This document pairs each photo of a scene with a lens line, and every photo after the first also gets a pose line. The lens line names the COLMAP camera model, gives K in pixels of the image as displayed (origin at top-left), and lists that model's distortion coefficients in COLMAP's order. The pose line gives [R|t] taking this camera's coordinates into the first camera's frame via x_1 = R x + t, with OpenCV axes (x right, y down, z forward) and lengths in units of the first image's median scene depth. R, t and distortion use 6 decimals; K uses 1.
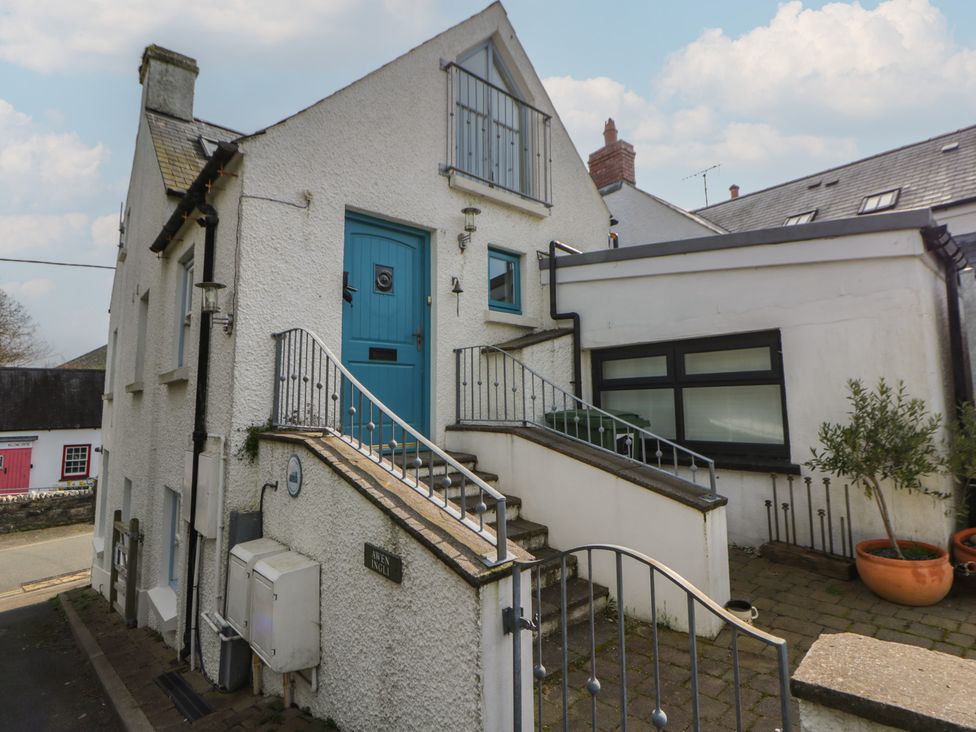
lens RADIAL K [[485.5, 0, 497.4], [0, 485.5, 361.0], [0, 0, 1]] dist [0.003633, -0.011224]
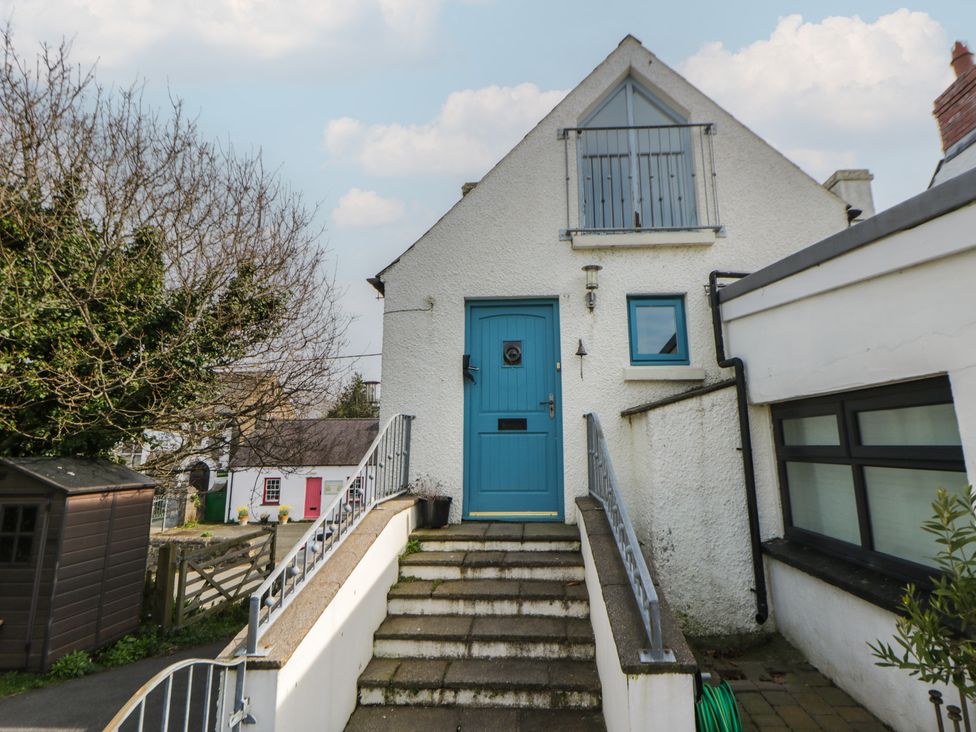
lens RADIAL K [[485.5, 0, 497.4], [0, 485.5, 361.0], [0, 0, 1]] dist [0.003633, -0.011224]
pose [[0.729125, -0.114237, -0.674778, 0.434323], [0.060367, 0.992862, -0.102858, -0.040640], [0.681712, 0.034262, 0.730817, 0.182903]]
